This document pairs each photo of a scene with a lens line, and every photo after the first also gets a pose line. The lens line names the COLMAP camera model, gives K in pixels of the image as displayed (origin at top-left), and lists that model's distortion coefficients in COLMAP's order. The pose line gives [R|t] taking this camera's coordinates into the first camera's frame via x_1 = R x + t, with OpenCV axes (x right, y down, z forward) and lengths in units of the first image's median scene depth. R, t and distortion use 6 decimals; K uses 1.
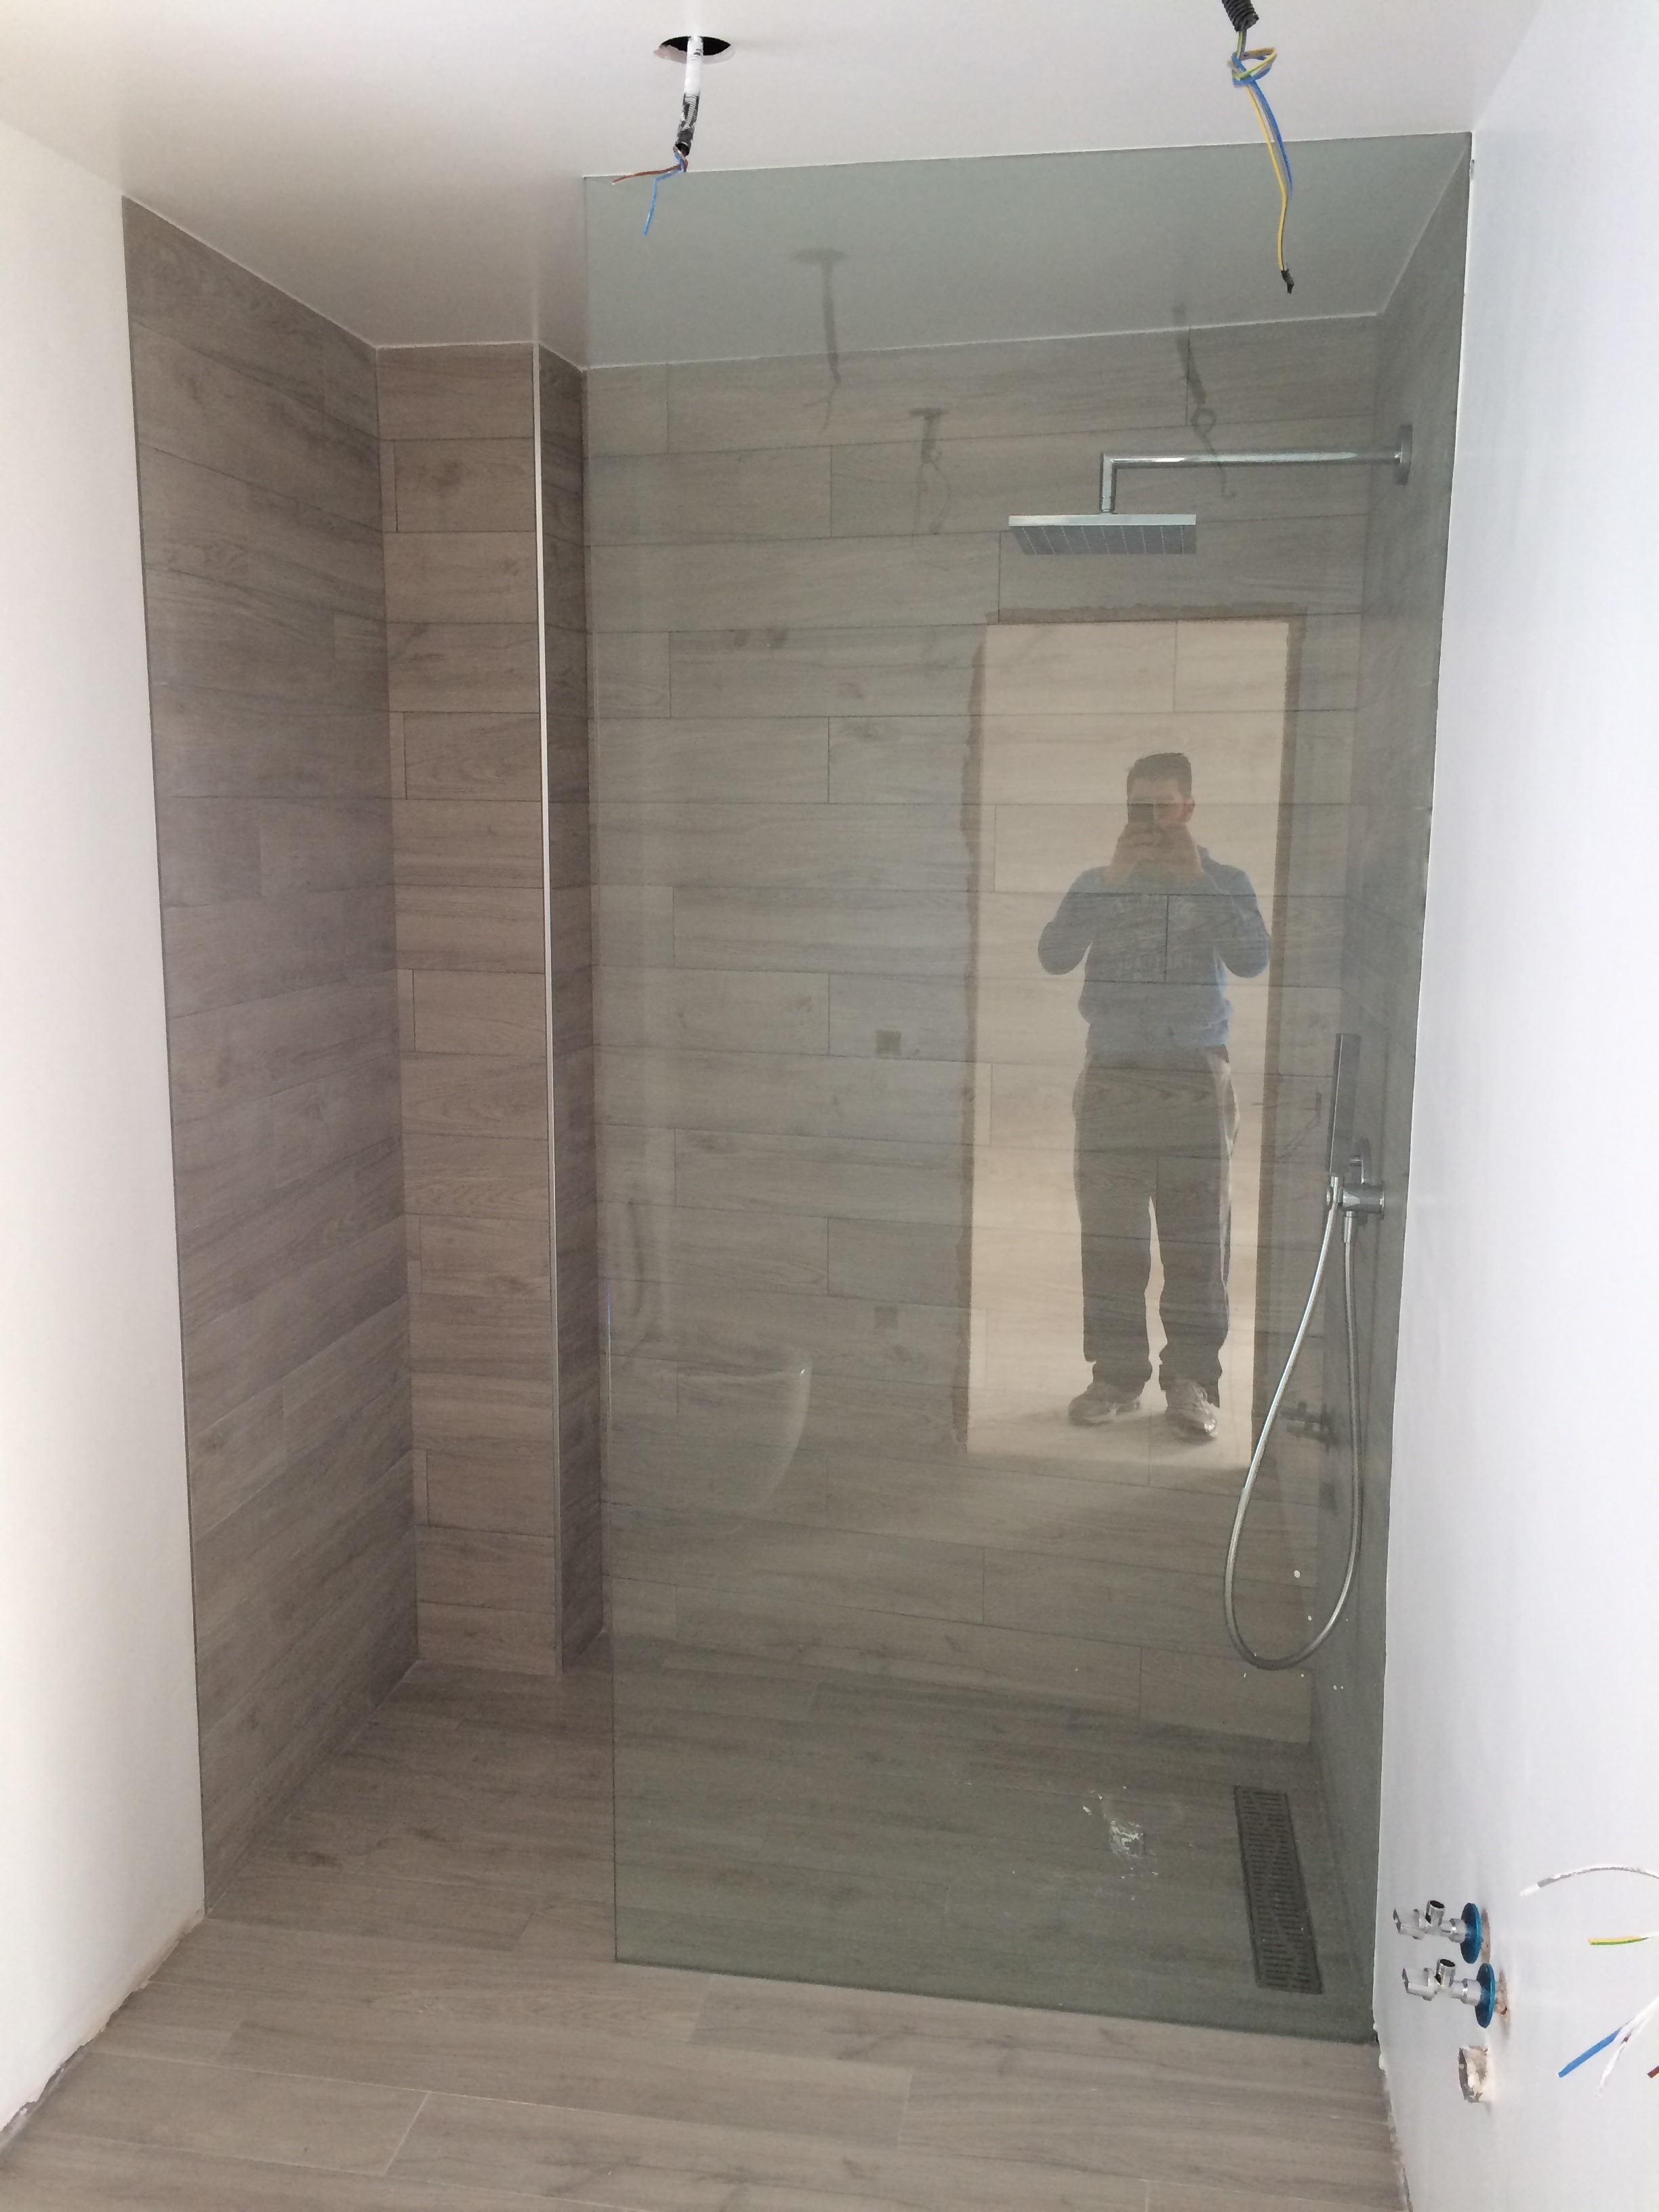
lens RADIAL K [[1879.7, 0, 829.0], [0, 1879.7, 1107.4], [0, 0, 1]] dist [0.086300, -0.106139]
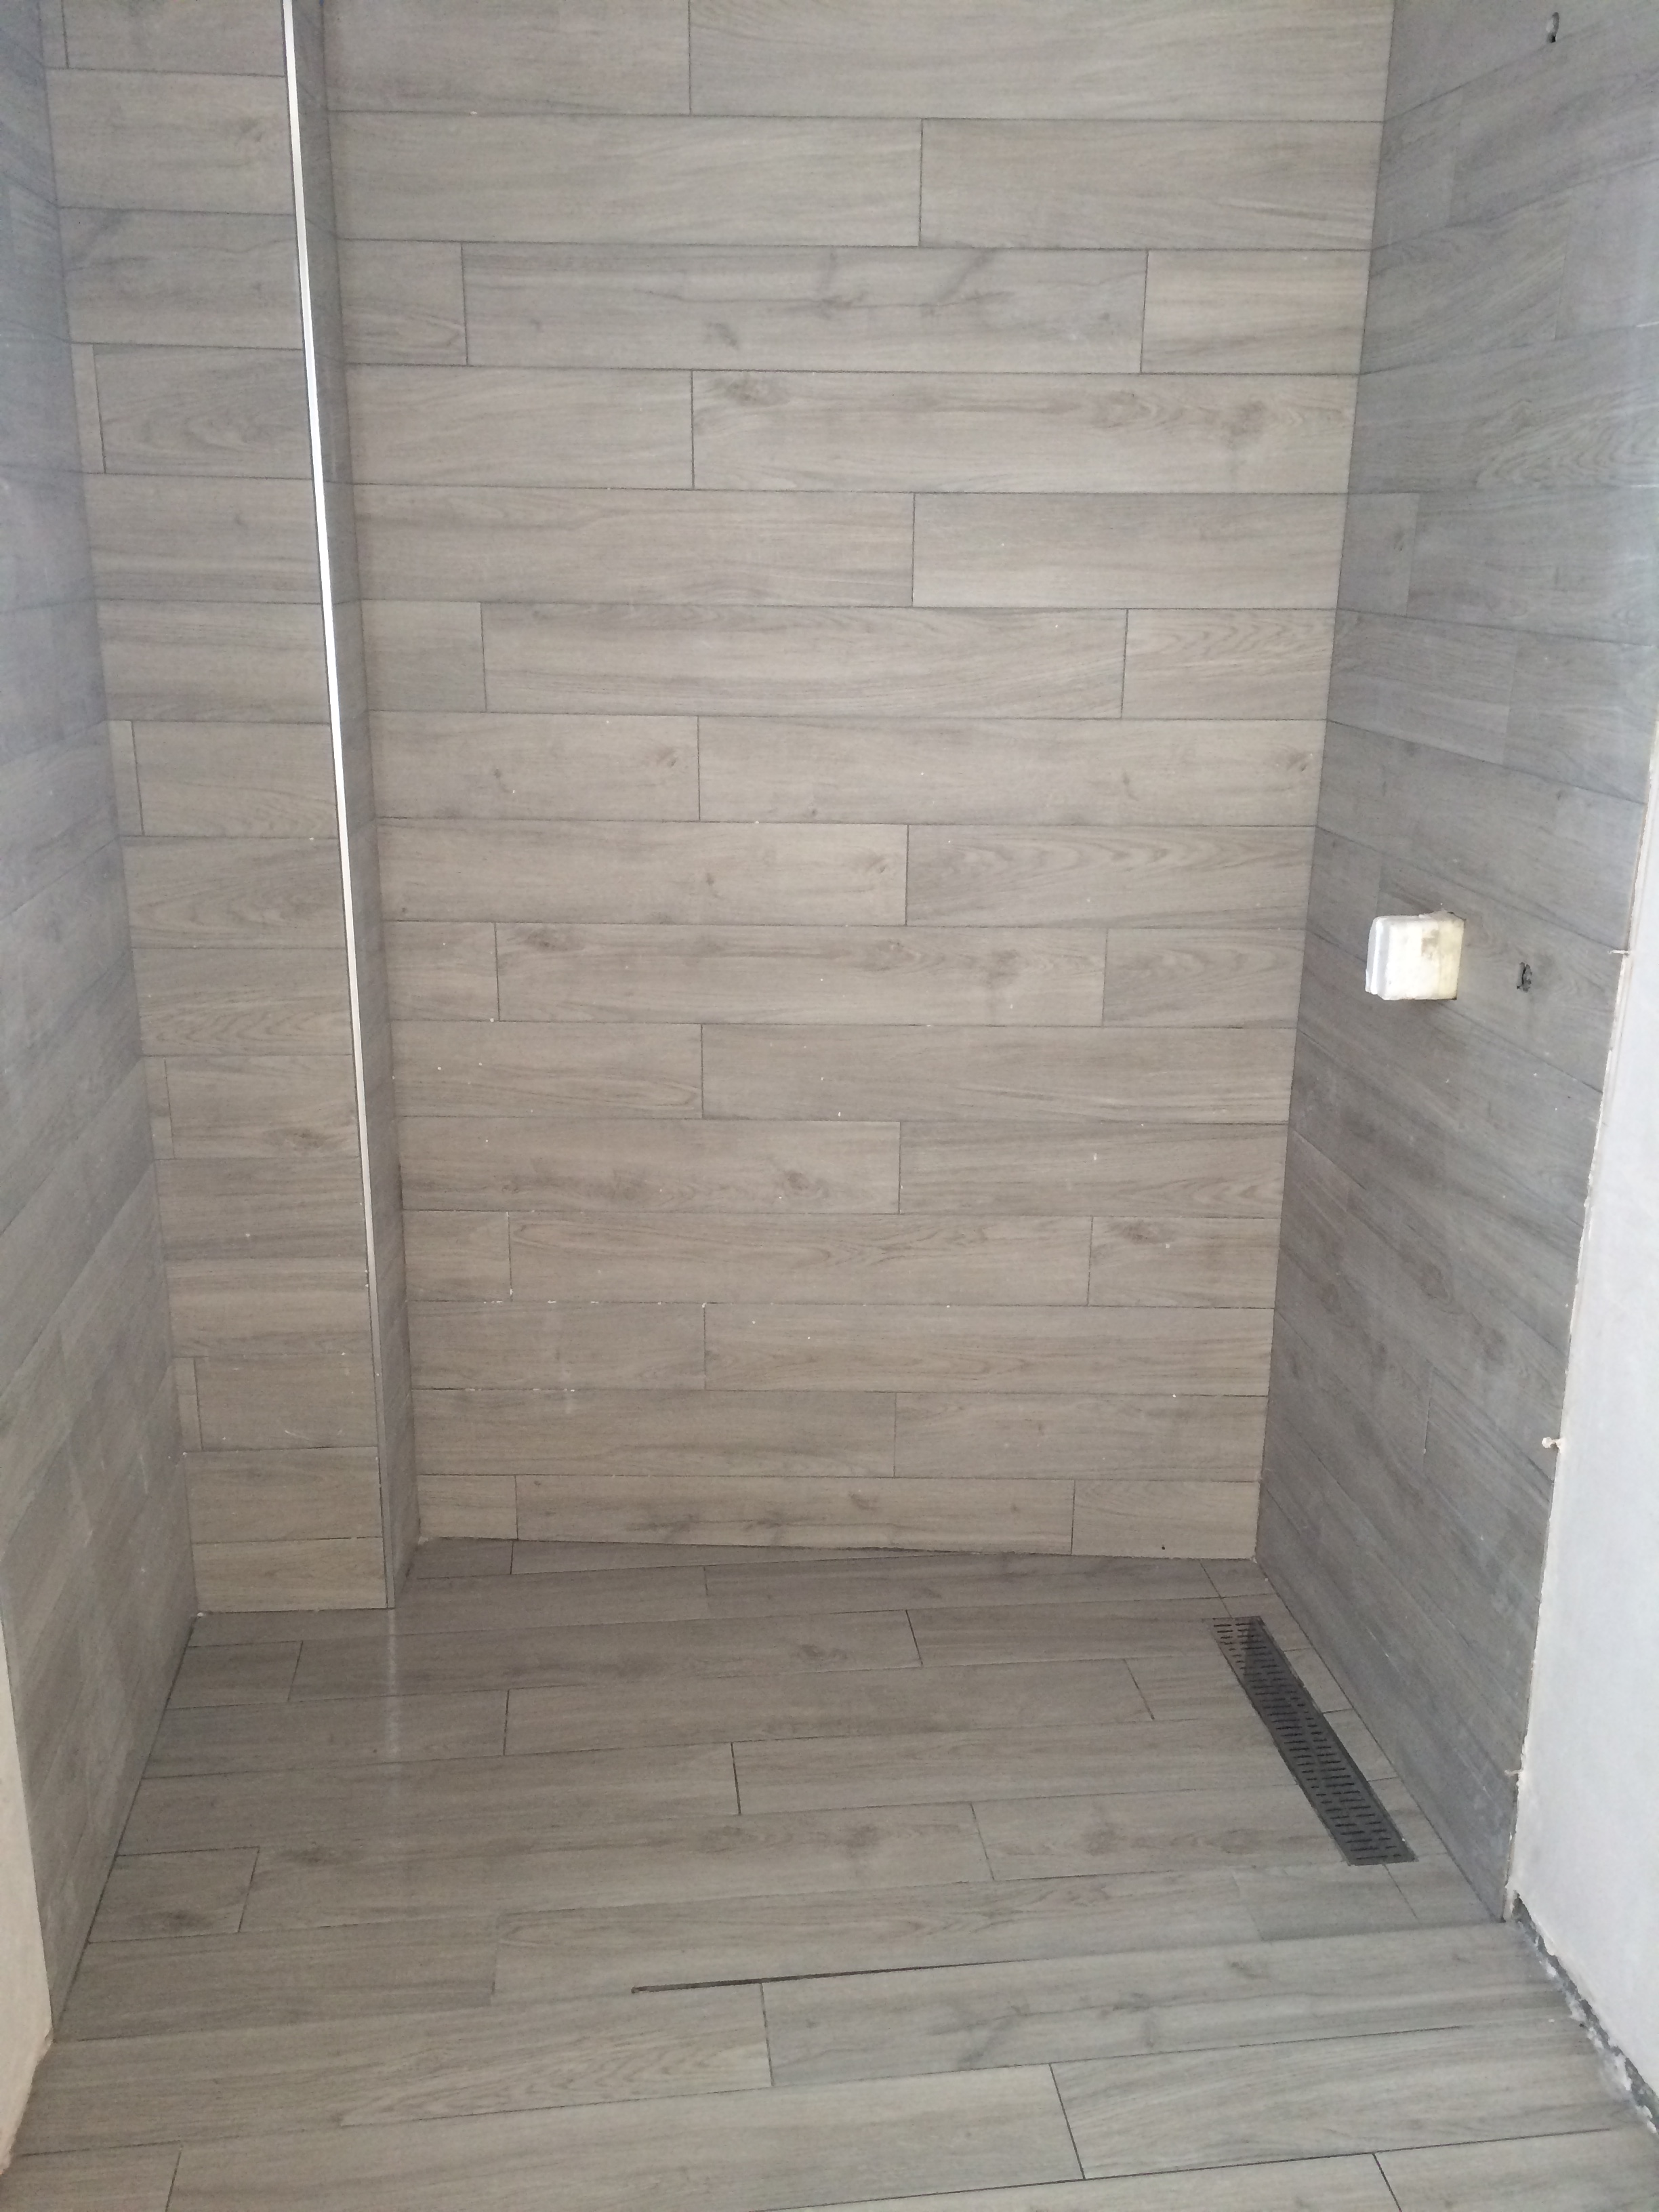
lens RADIAL K [[1879.7, 0, 846.1], [0, 1879.7, 1107.9], [0, 0, 1]] dist [0.086300, -0.106139]
pose [[0.957440, -0.079697, 0.277413, -0.175017], [0.040452, 0.988689, 0.144422, -0.021035], [-0.285785, -0.127053, 0.949834, 0.215478]]
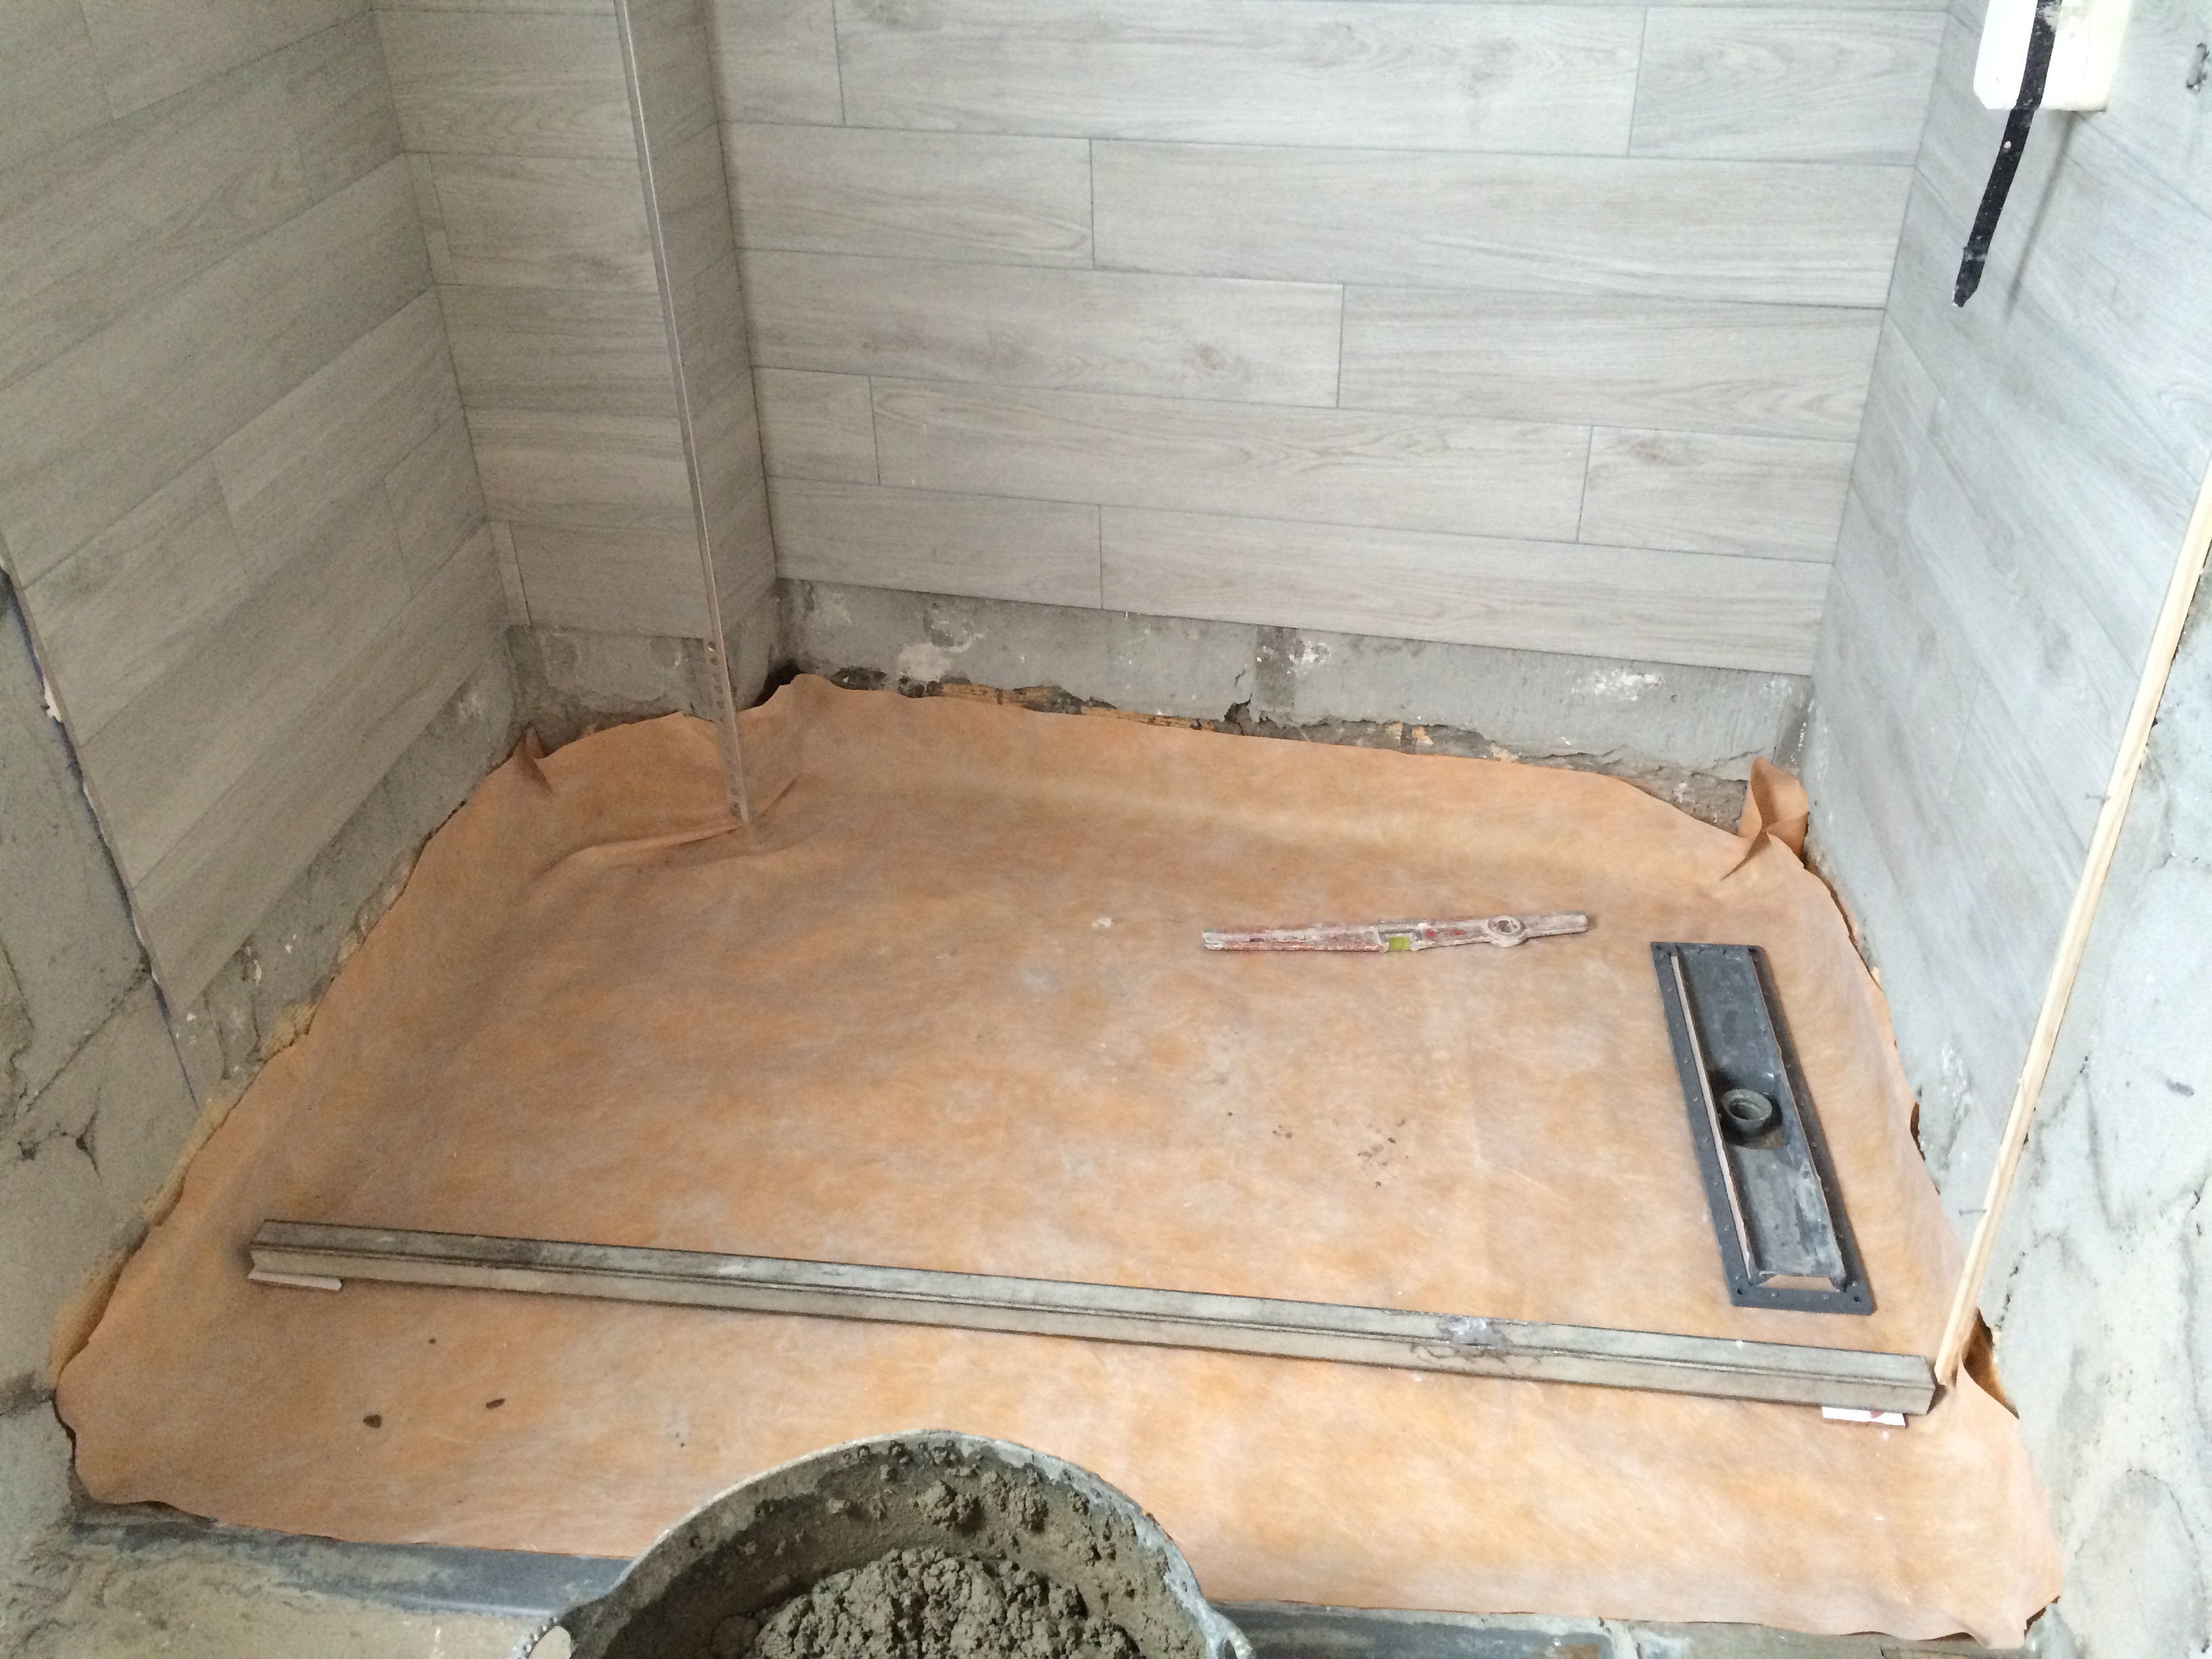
lens RADIAL K [[1879.7, 0, 1104.9], [0, 1879.7, 821.2], [0, 0, 1]] dist [0.086300, -0.106139]
pose [[0.998952, -0.042180, 0.017750, -0.016994], [0.031519, 0.915370, 0.401378, 0.013725], [-0.033177, -0.400398, 0.915740, 0.344857]]
